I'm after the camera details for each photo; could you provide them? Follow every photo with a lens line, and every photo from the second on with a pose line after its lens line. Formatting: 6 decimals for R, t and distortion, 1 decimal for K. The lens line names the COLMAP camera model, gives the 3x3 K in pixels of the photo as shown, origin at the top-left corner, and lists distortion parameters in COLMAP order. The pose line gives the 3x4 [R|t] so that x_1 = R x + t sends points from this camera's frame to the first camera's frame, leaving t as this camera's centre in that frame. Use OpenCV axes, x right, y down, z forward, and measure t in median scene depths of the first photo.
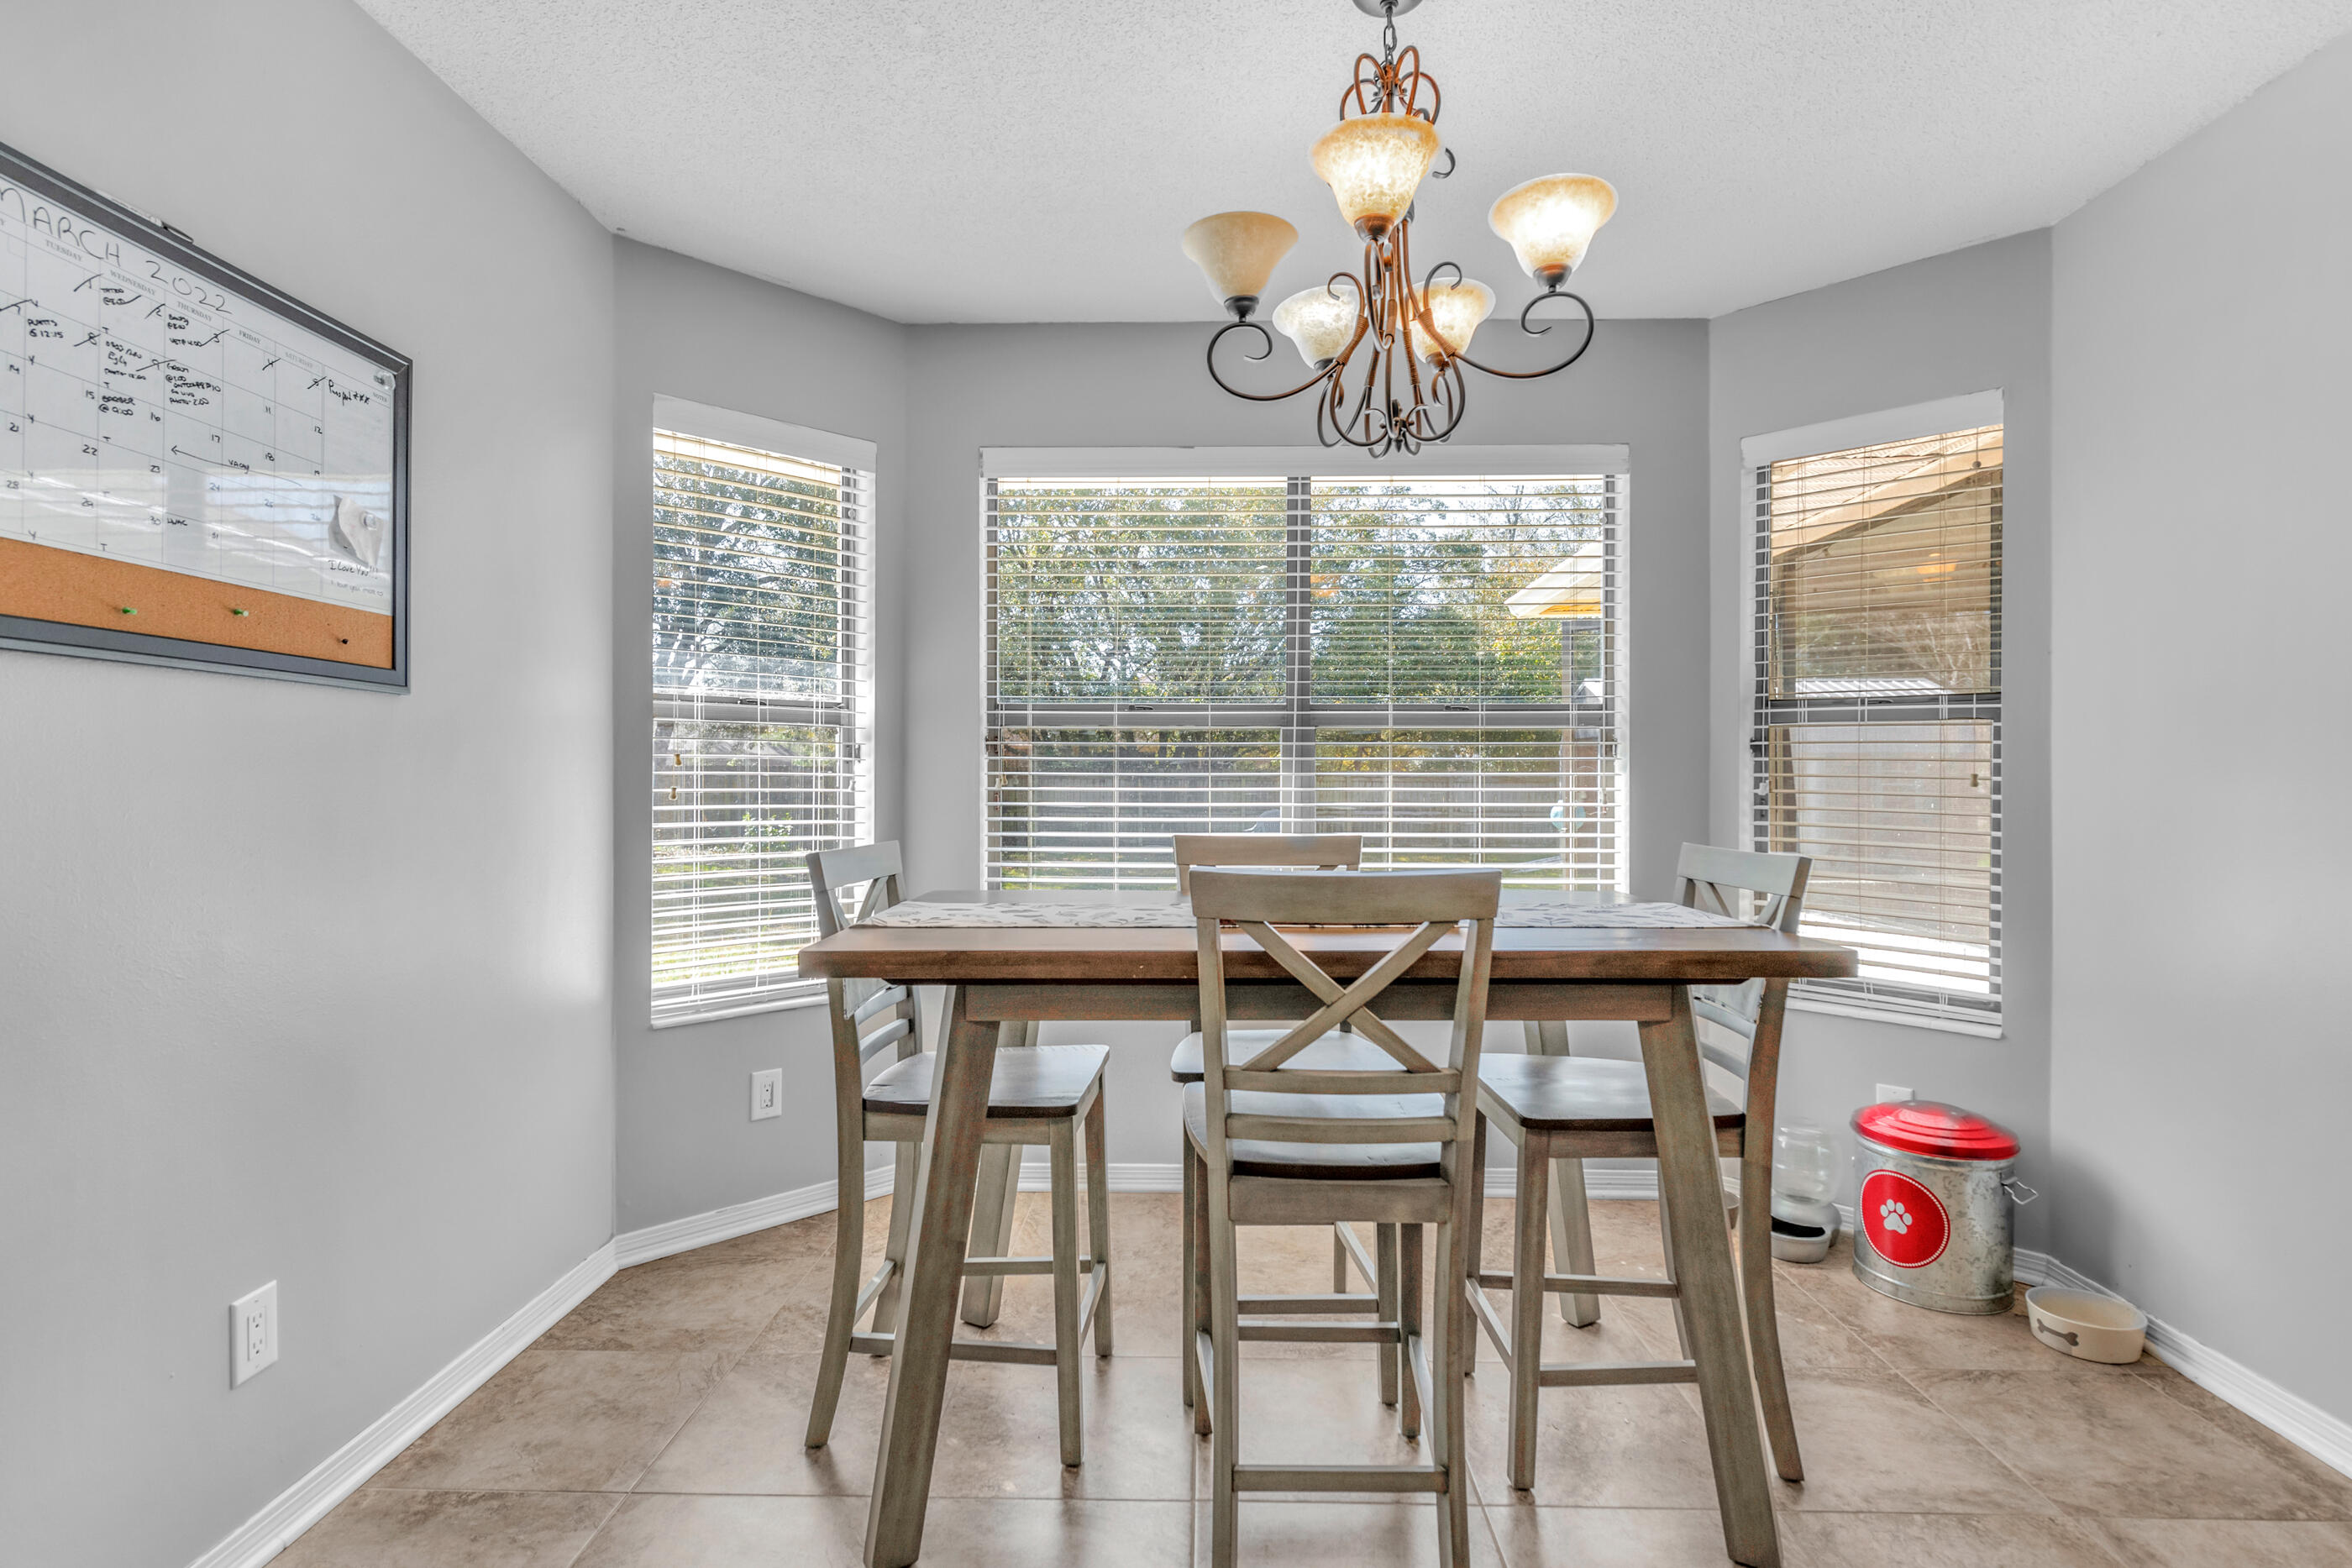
lens RADIAL K [[1138.9, 0, 1176.0], [0, 1138.9, 784.0], [0, 0, 1]] dist [0.000551, 0.000534]
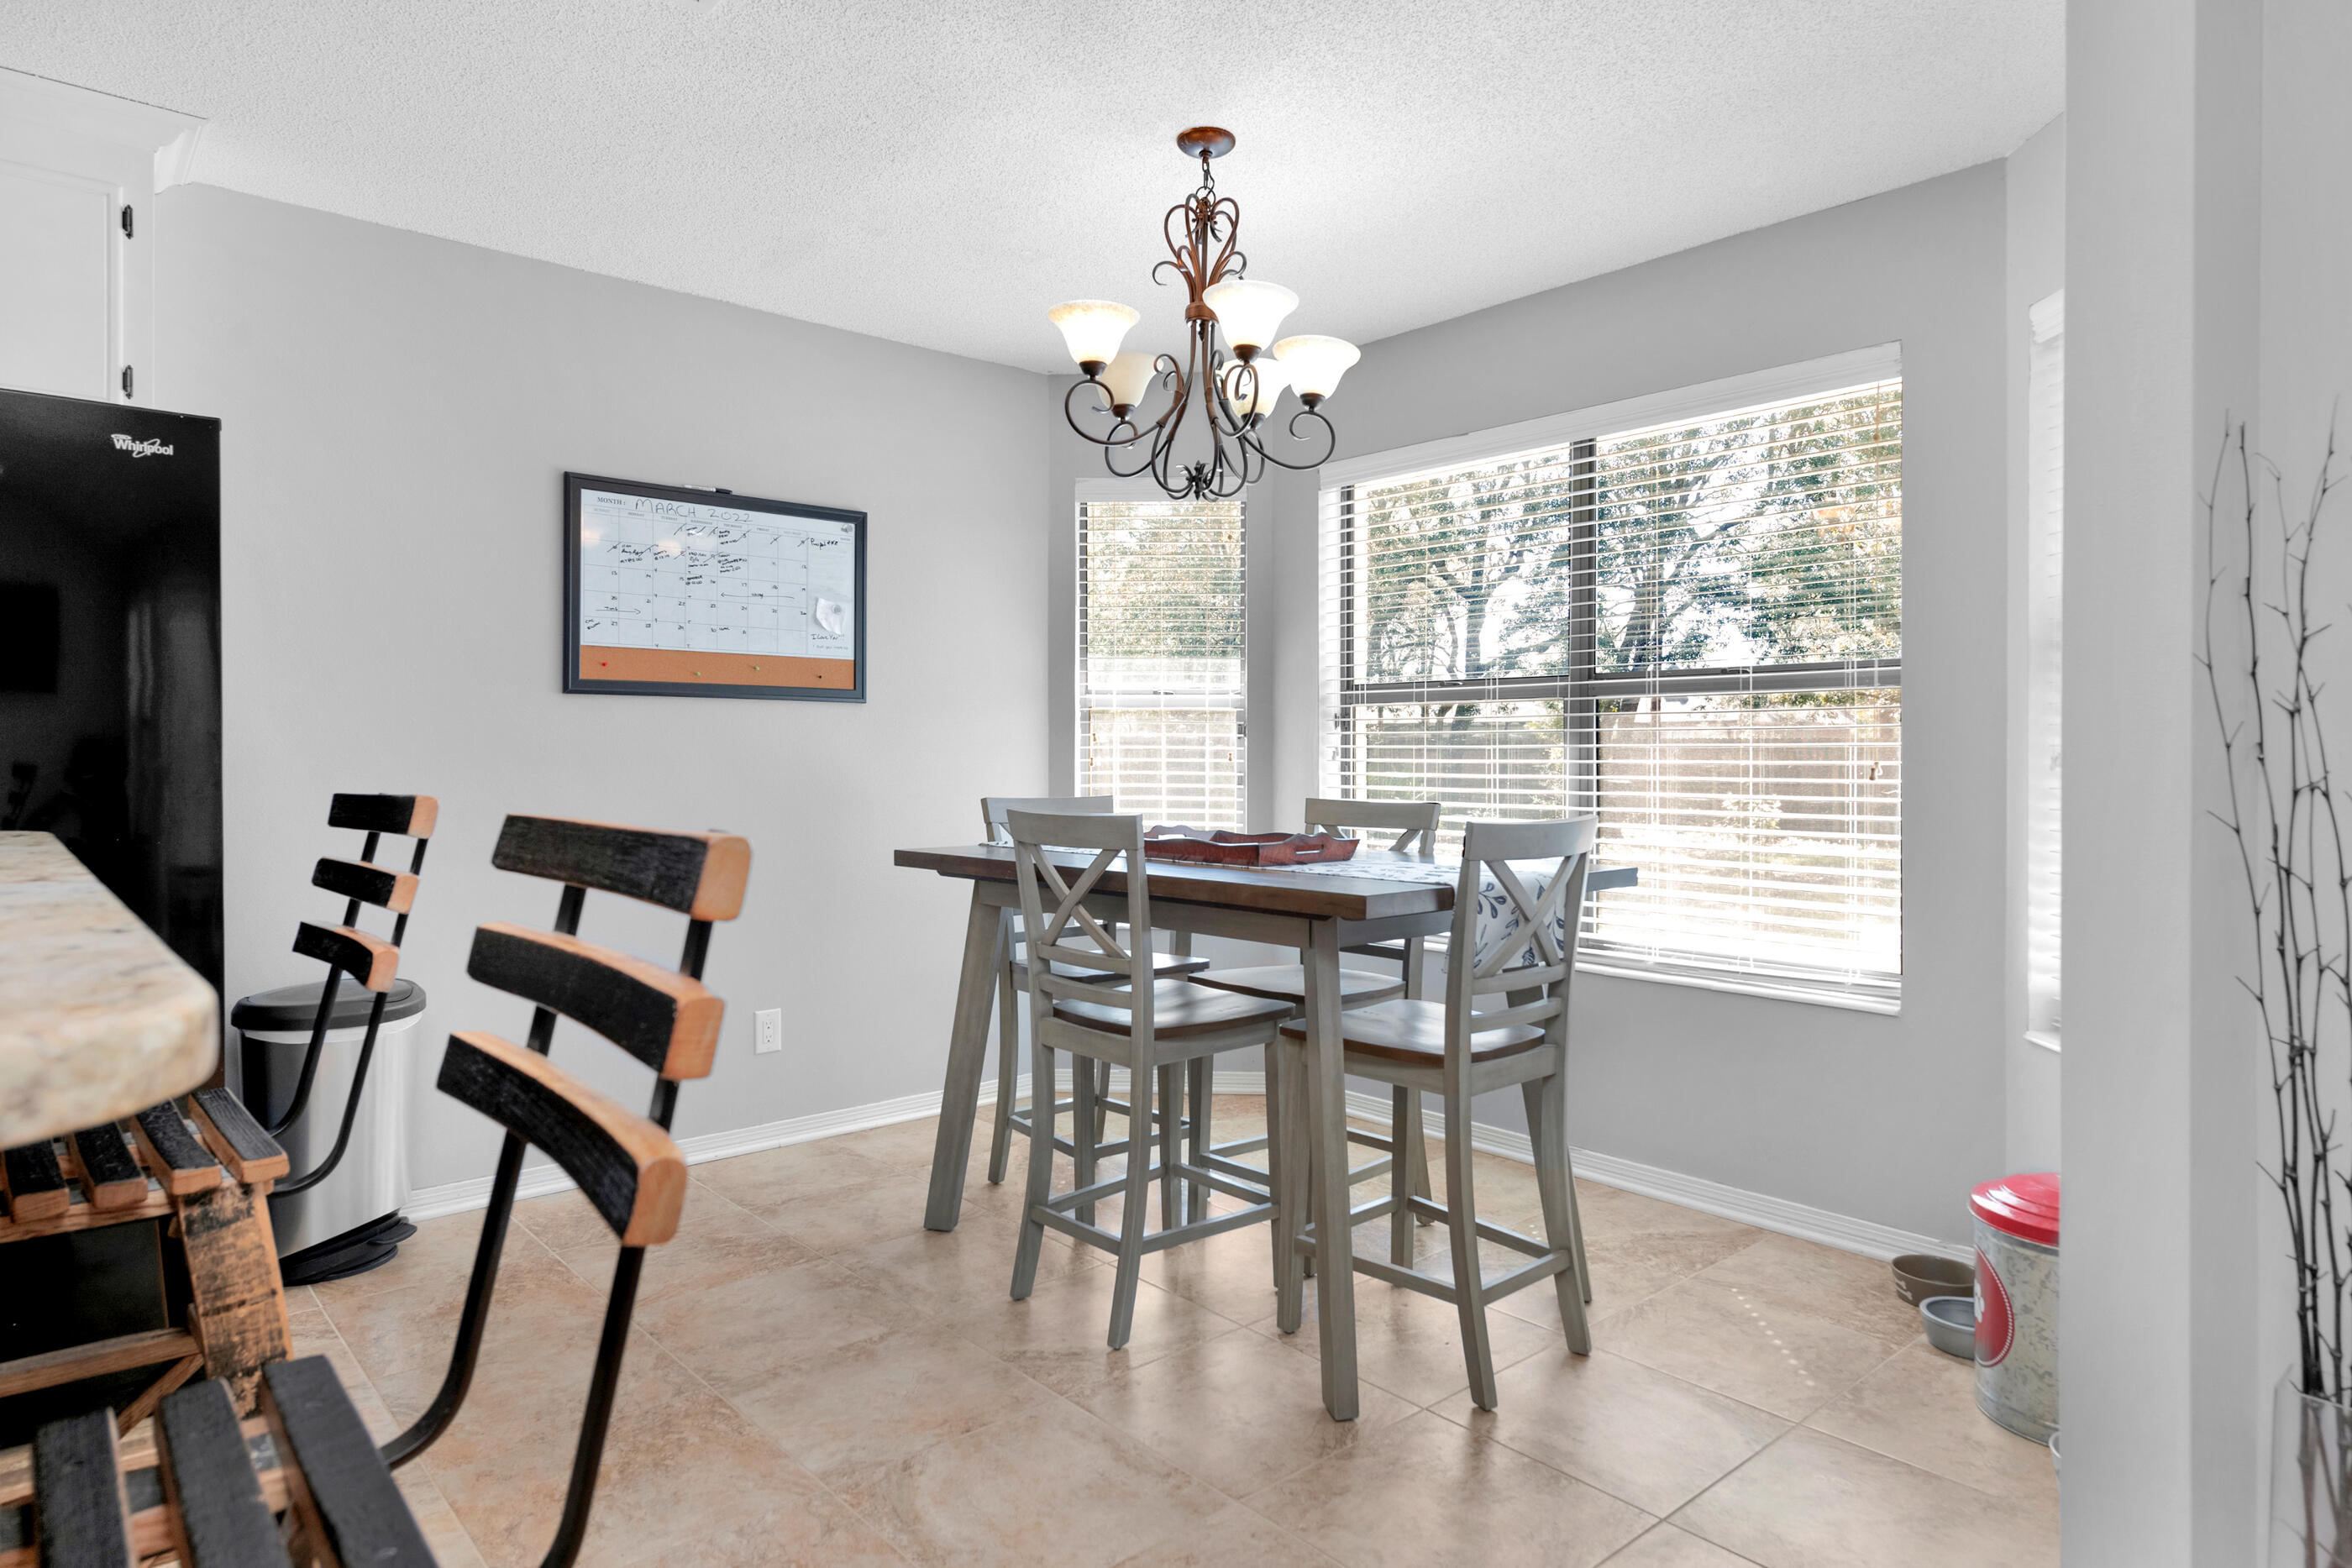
lens RADIAL K [[1302.9, 0, 1176.0], [0, 1302.9, 784.0], [0, 0, 1]] dist [-0.001065, -0.000064]
pose [[0.679440, 0.015524, -0.733567, 1.268389], [-0.003695, 0.999836, 0.017736, 0.009917], [0.733722, -0.009340, 0.679386, -0.023418]]
